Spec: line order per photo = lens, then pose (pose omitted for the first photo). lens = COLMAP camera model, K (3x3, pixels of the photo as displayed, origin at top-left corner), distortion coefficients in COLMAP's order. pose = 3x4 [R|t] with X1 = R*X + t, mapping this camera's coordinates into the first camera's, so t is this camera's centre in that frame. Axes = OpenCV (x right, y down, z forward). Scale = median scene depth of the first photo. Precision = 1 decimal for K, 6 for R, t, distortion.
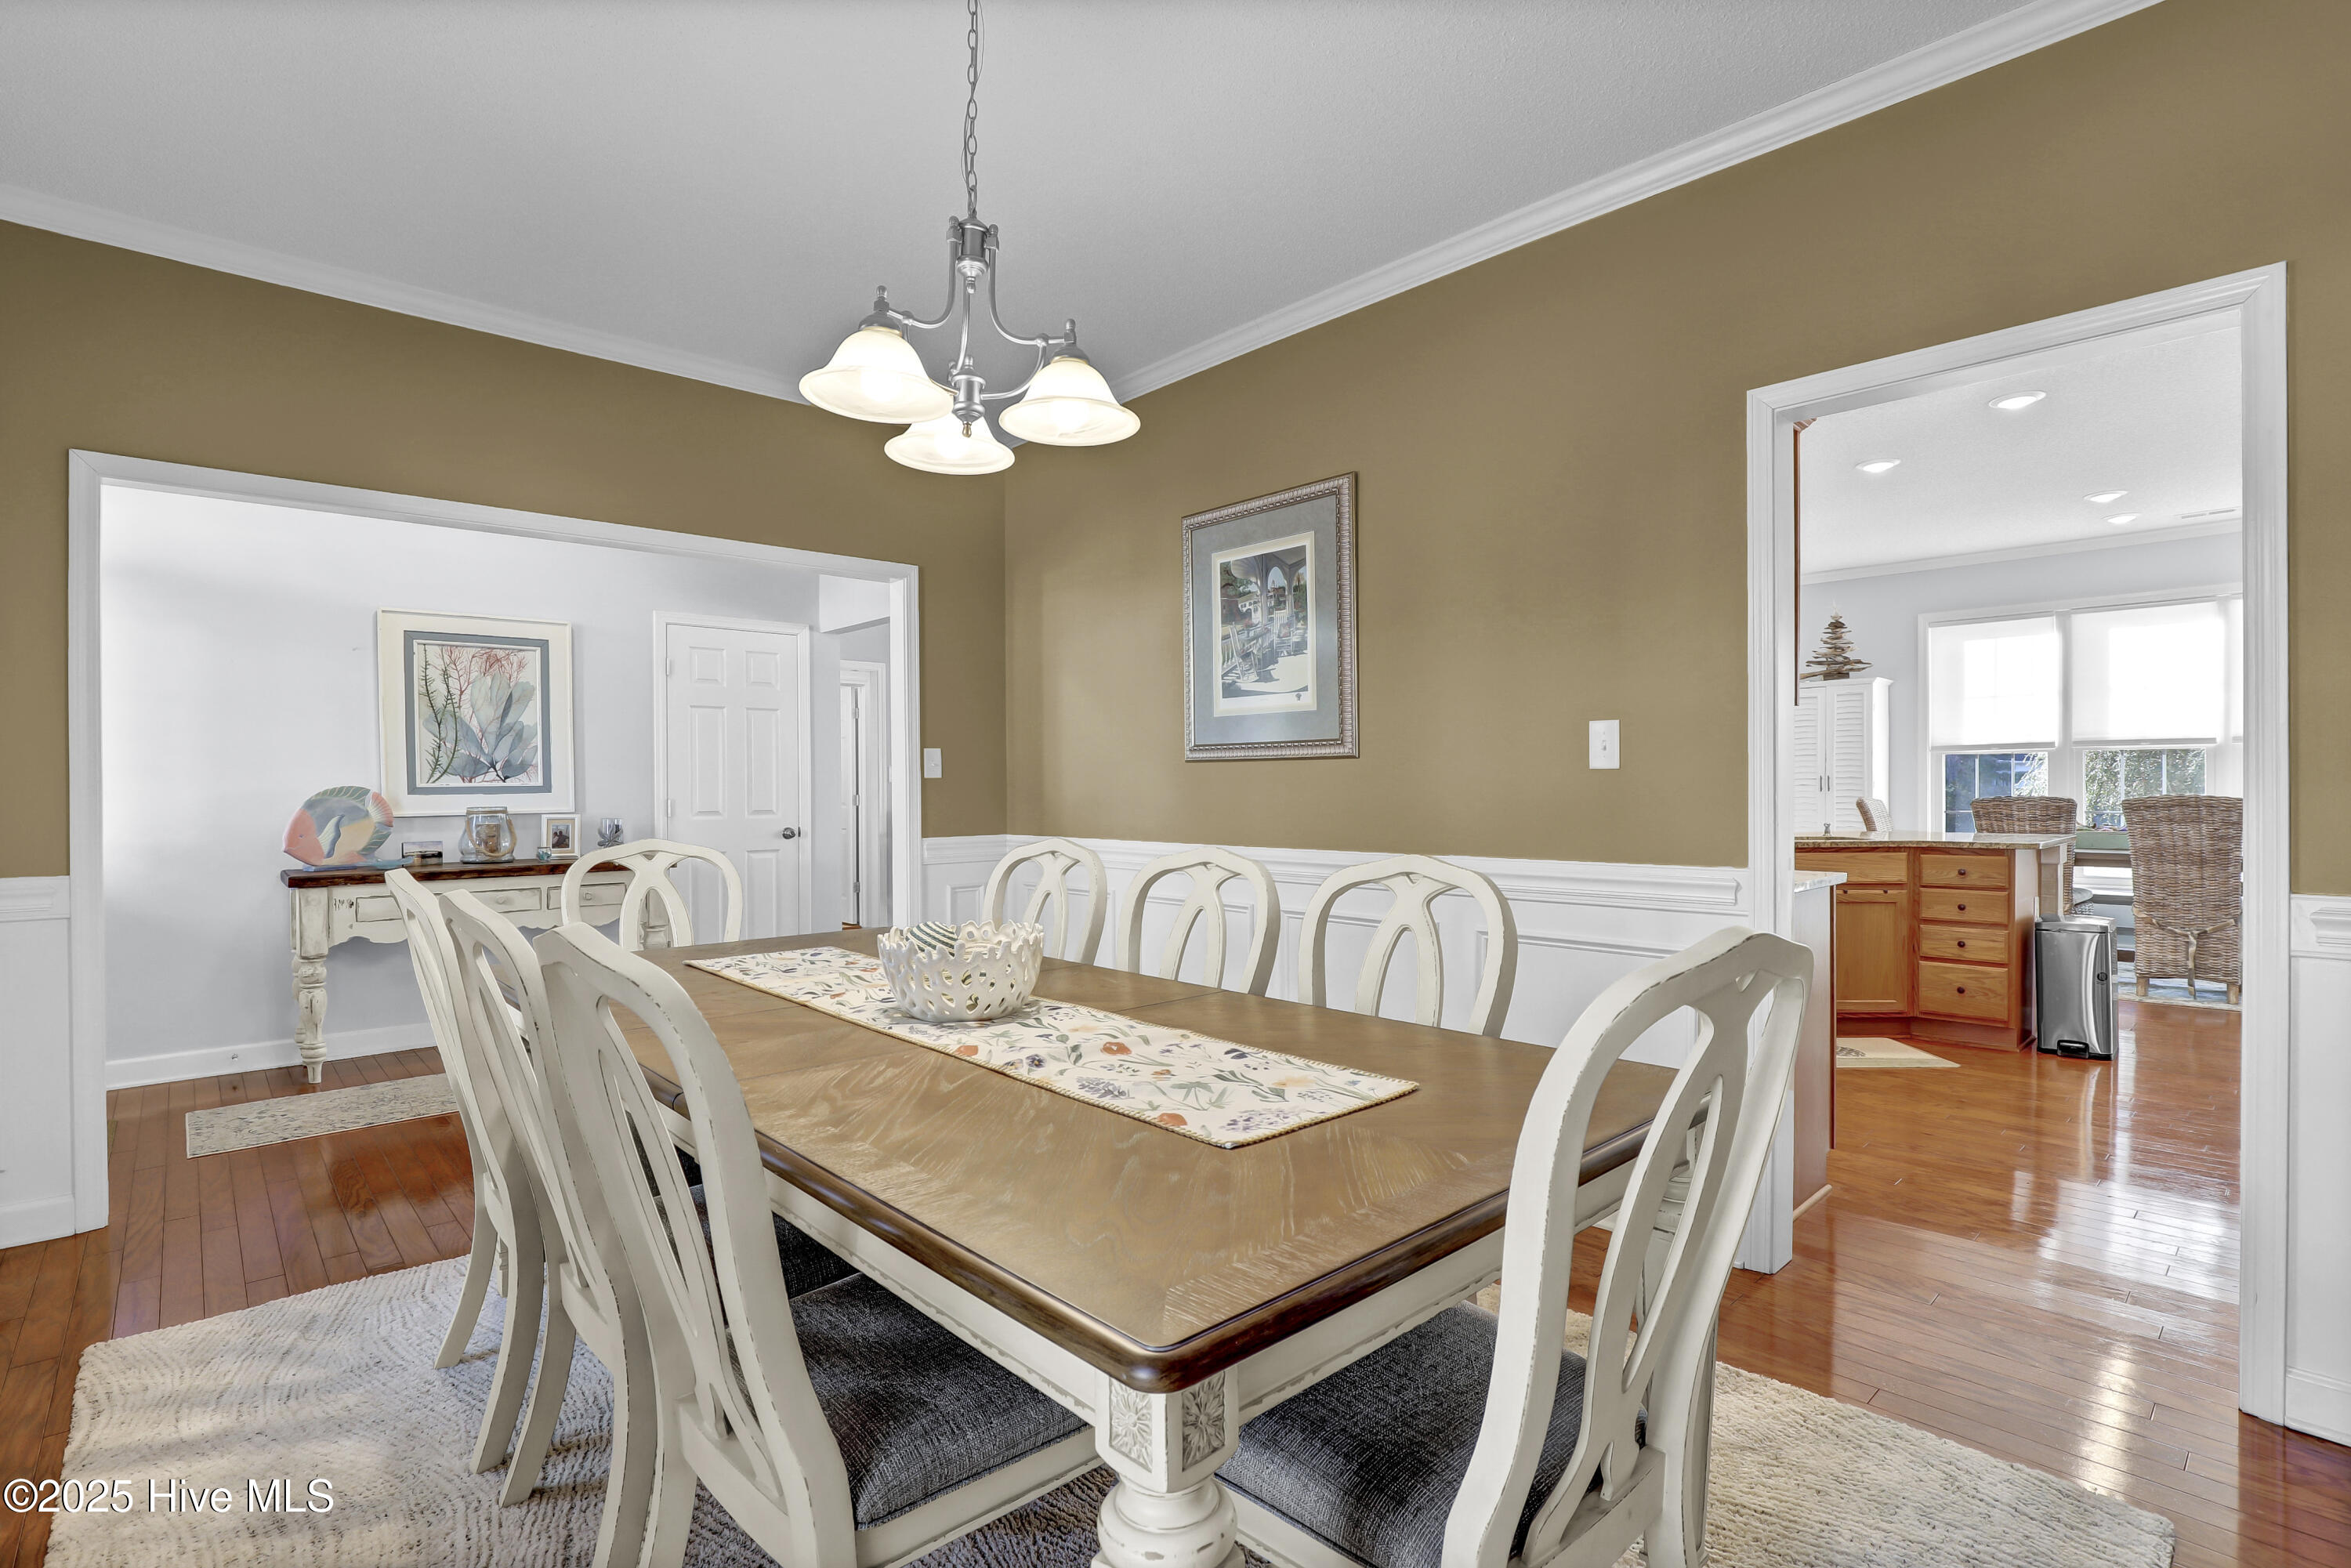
lens RADIAL K [[1111.4, 0, 1188.9], [0, 1111.4, 790.1], [0, 0, 1]] dist [-0.029122, 0.004628]
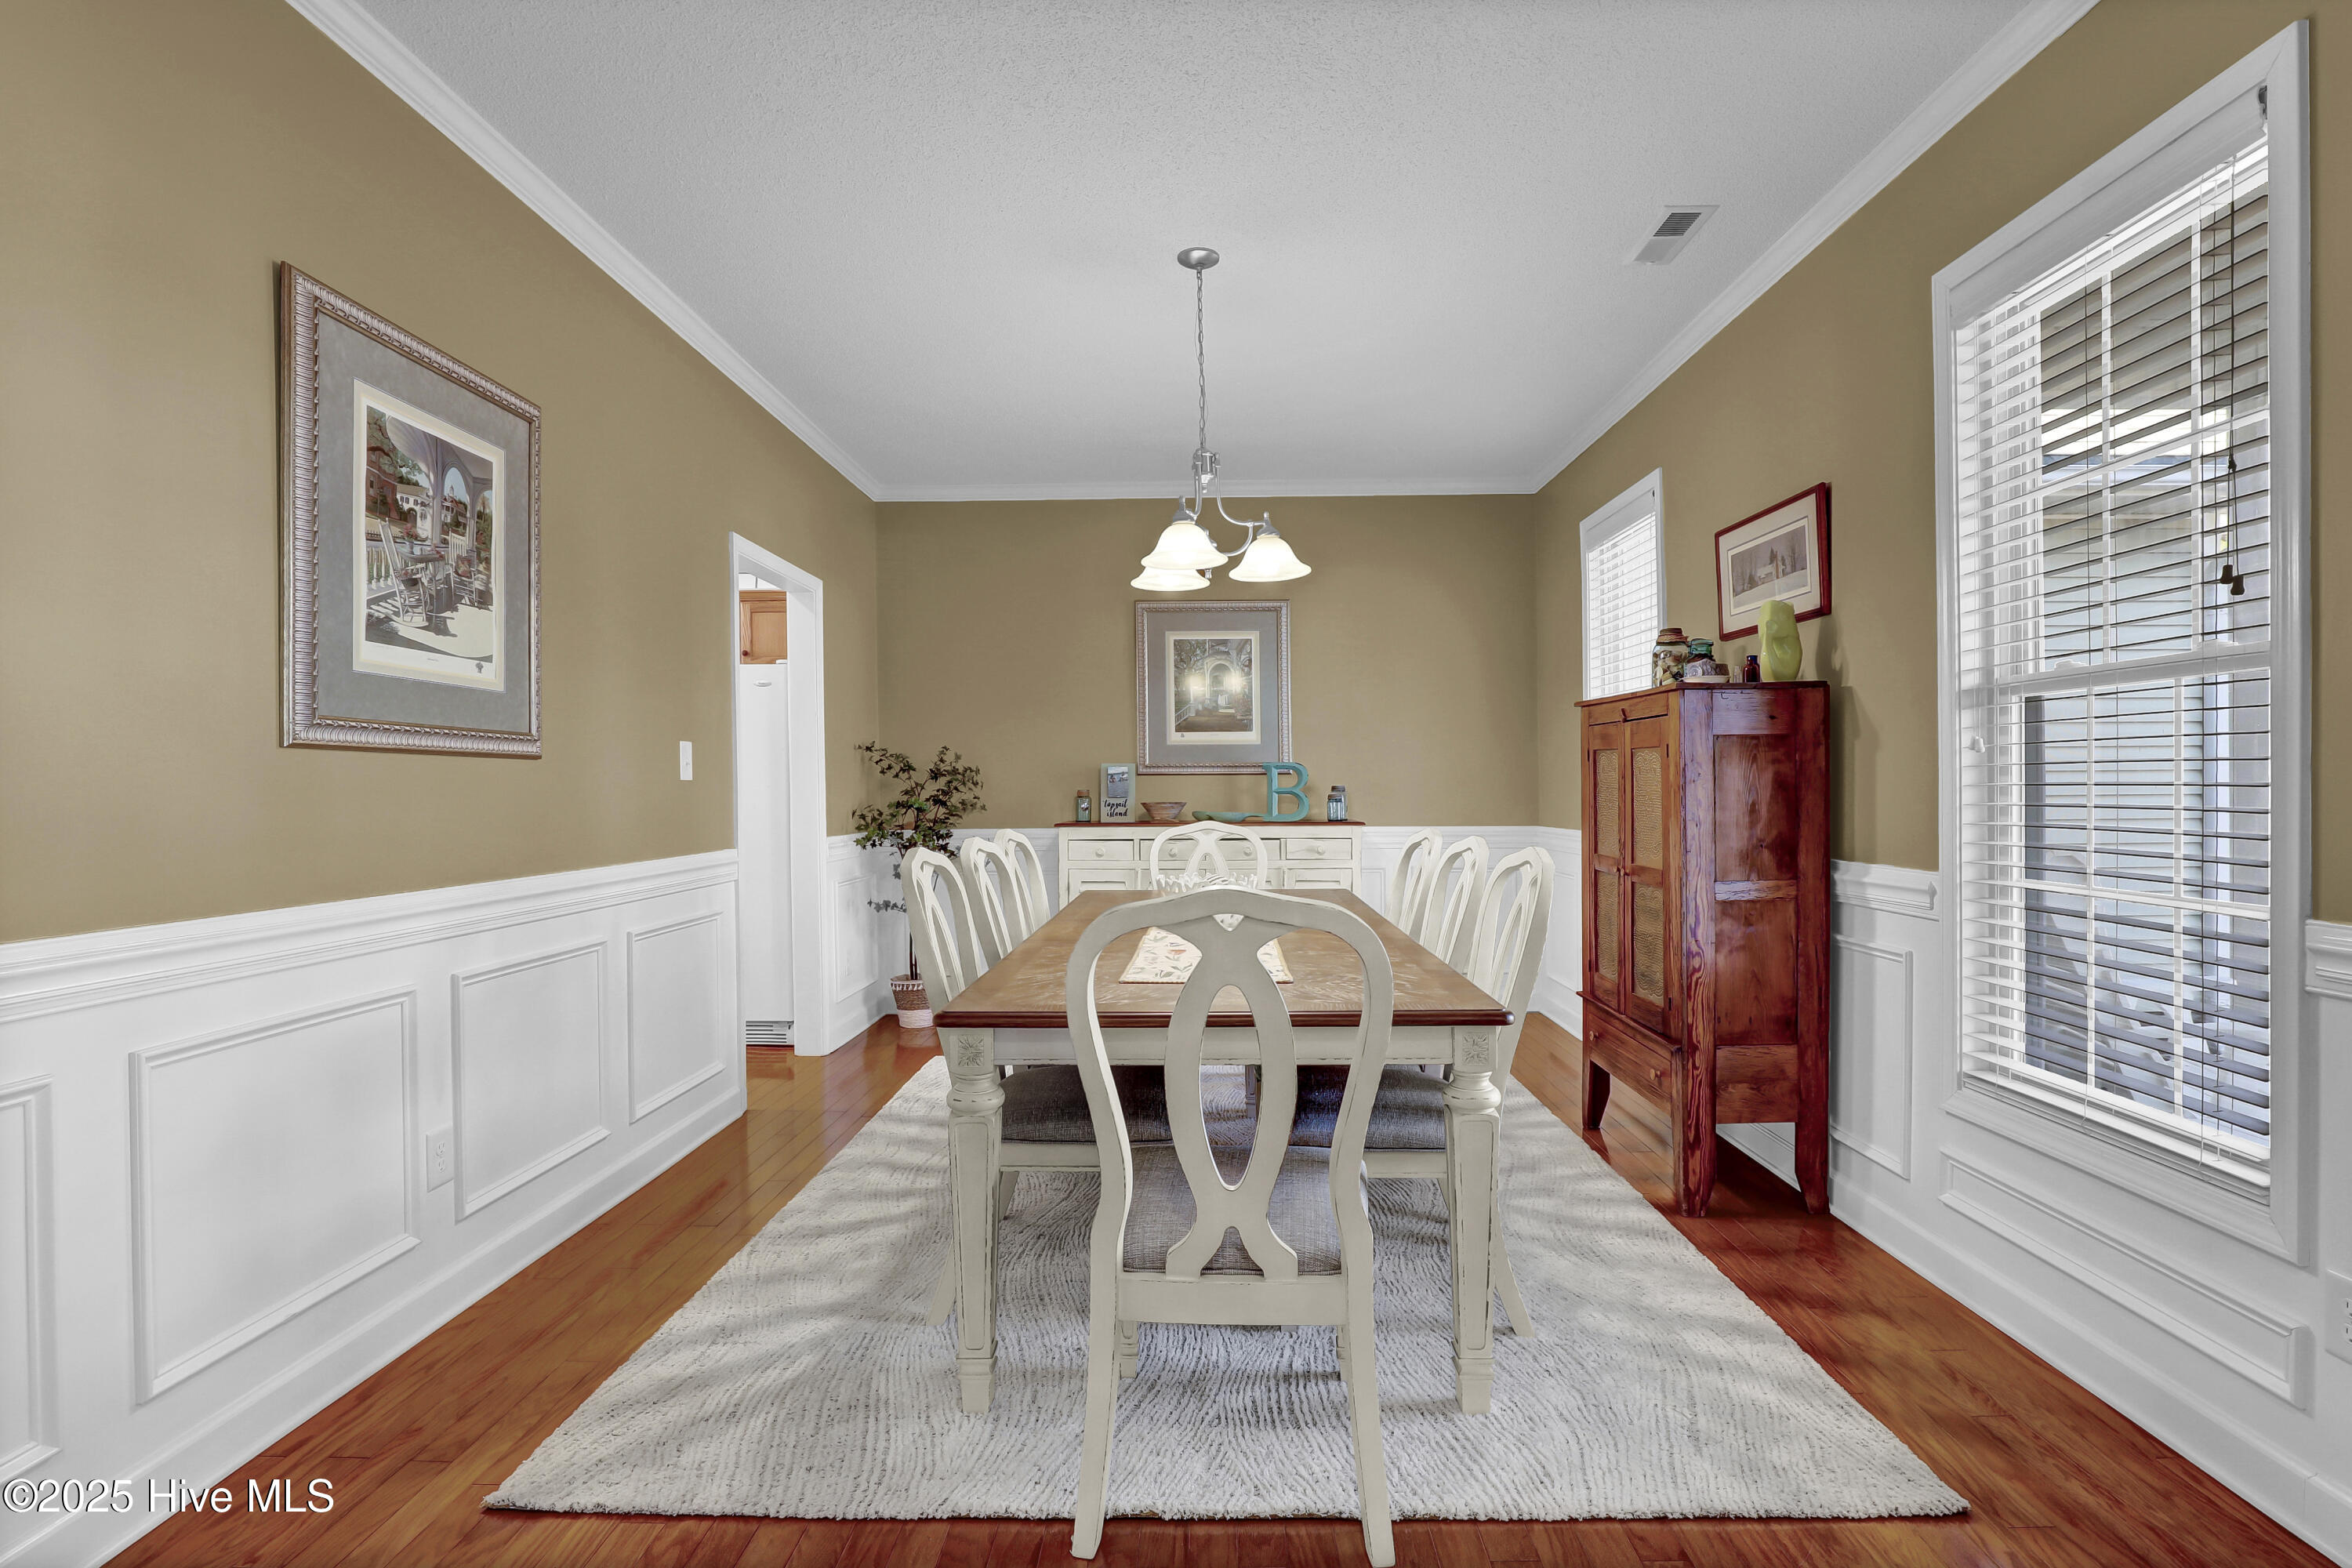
lens RADIAL K [[1111.9, 0, 1178.3], [0, 1111.9, 783.8], [0, 0, 1]] dist [-0.029122, 0.004628]
pose [[-0.714948, 0.014457, 0.699029, -0.549661], [0.013764, 0.999883, -0.006602, 0.000921], [-0.699043, 0.004901, -0.715063, 0.919599]]
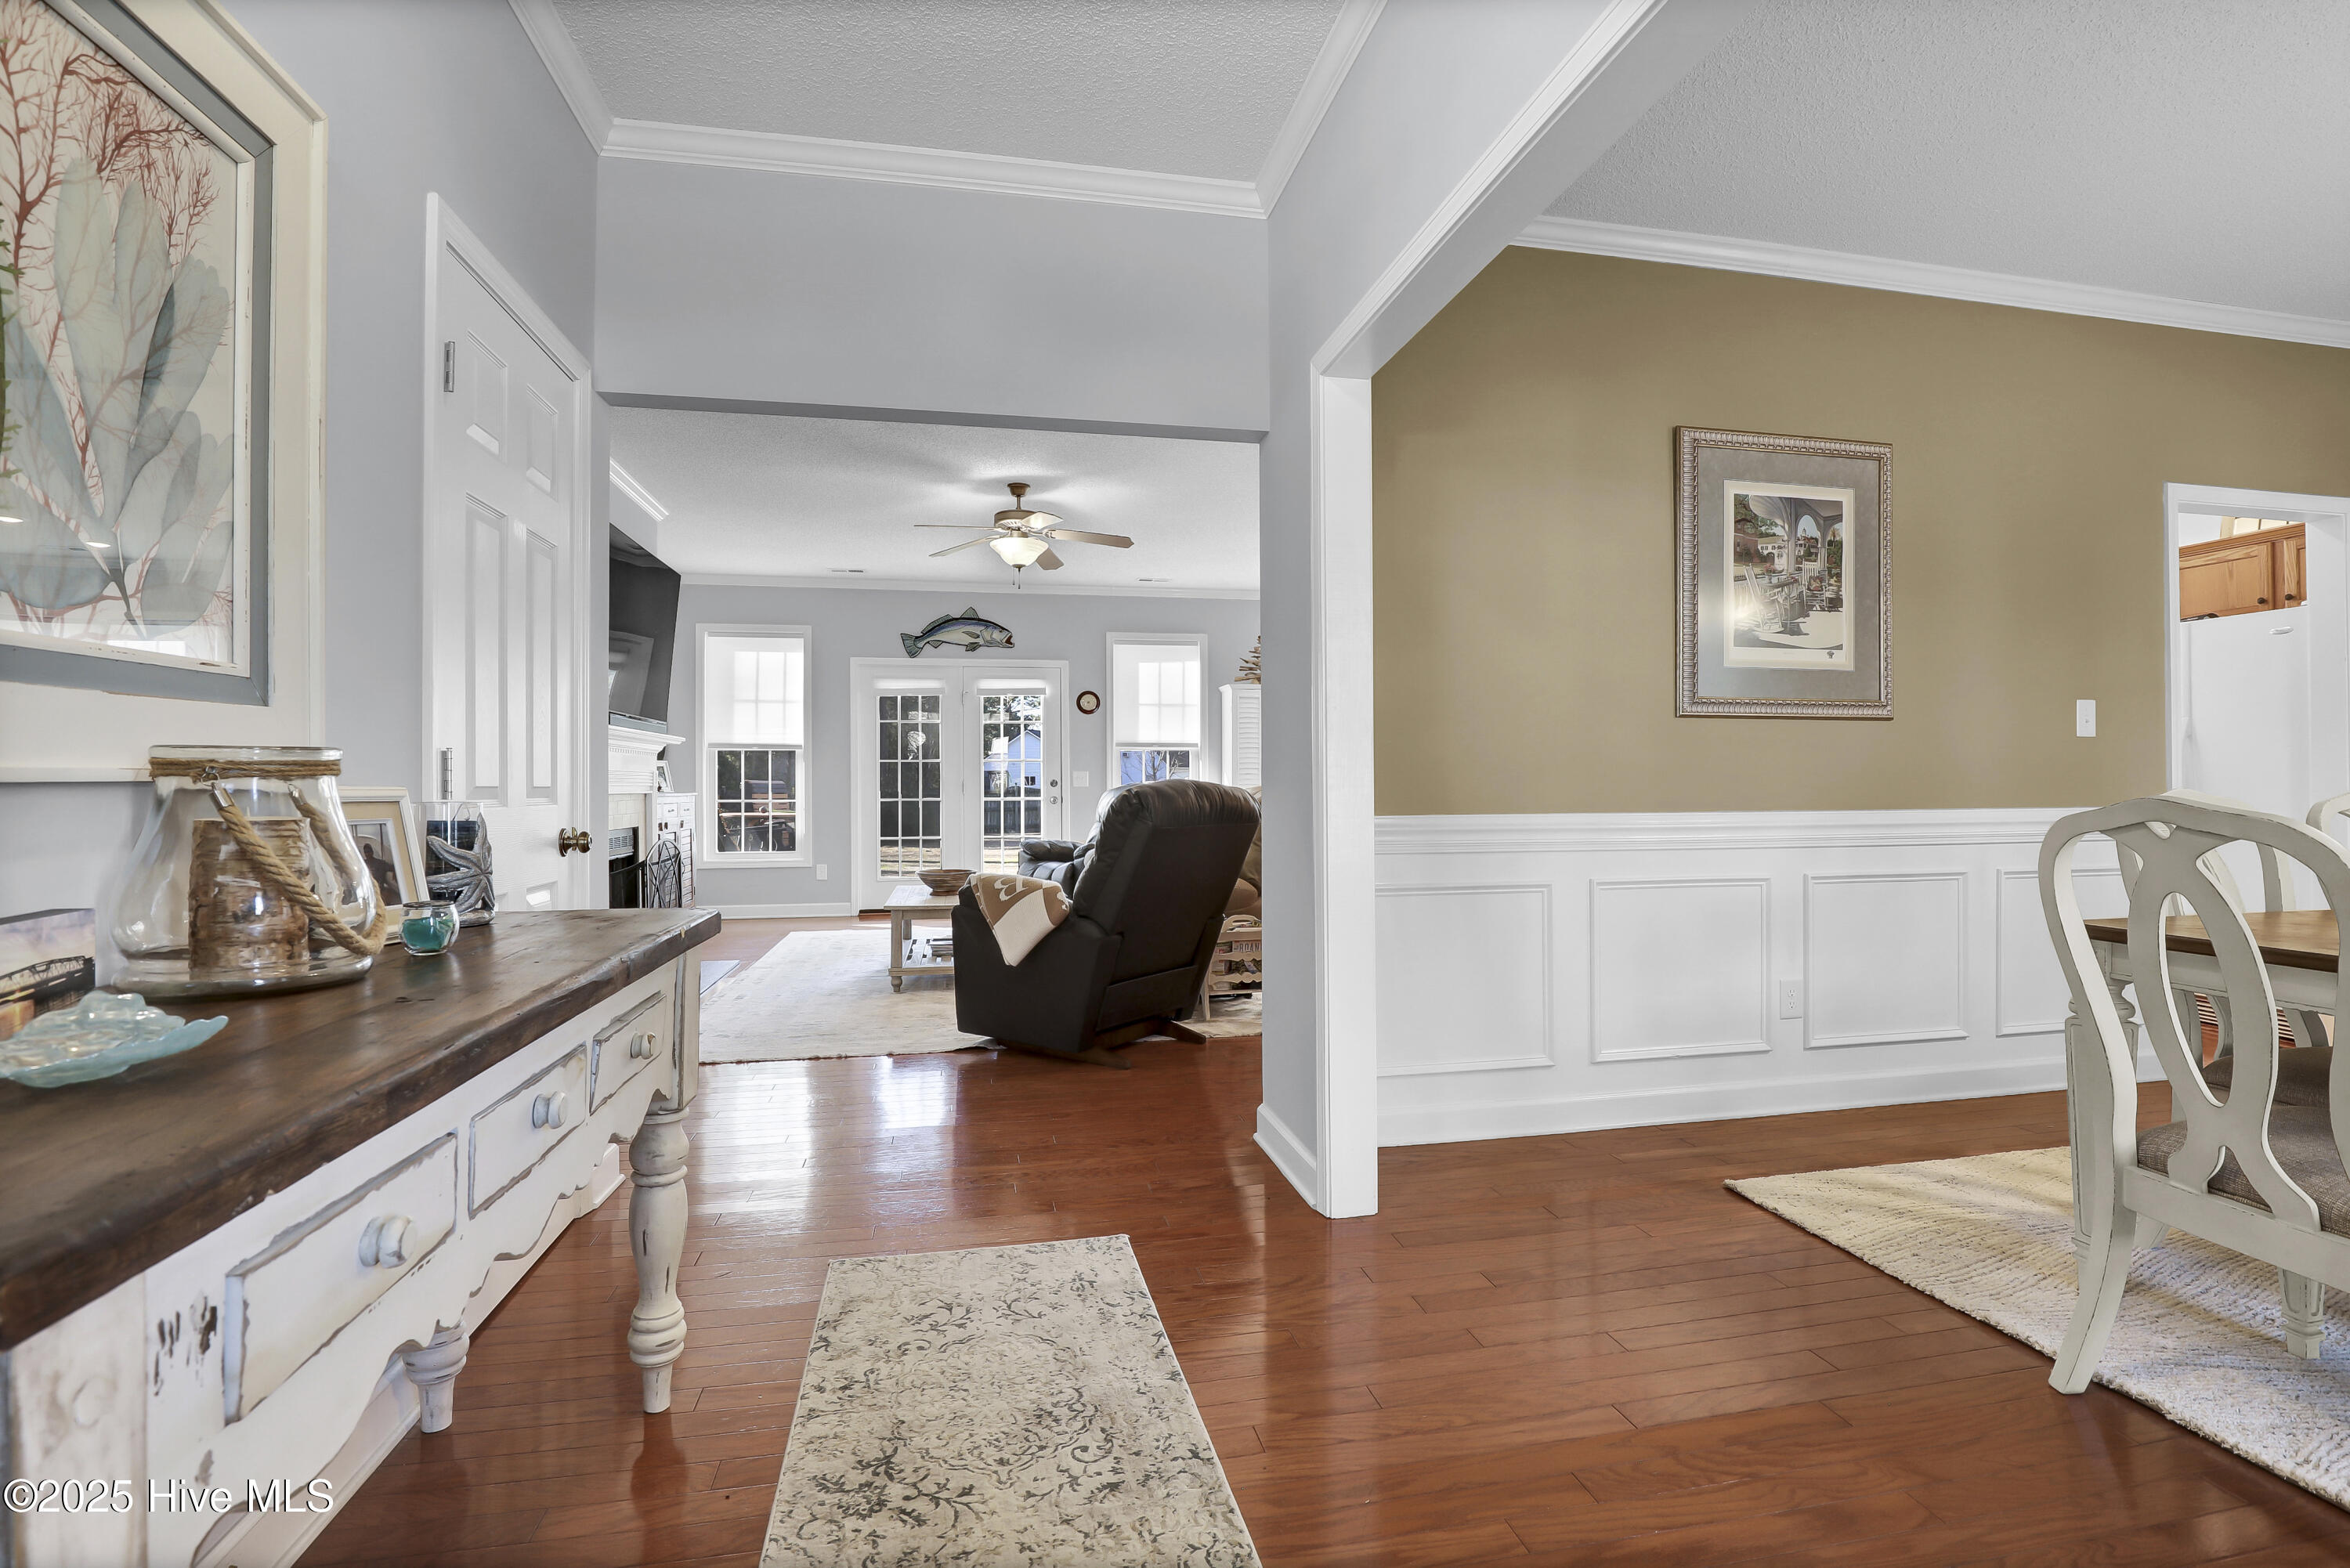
lens RADIAL K [[1110.9, 0, 1206.1], [0, 1110.9, 799.1], [0, 0, 1]] dist [-0.029122, 0.004628]
pose [[0.516803, -0.005298, 0.856088, -0.780982], [0.002416, 0.999986, 0.004730, 0.028369], [-0.856101, -0.000376, 0.516809, 0.749473]]
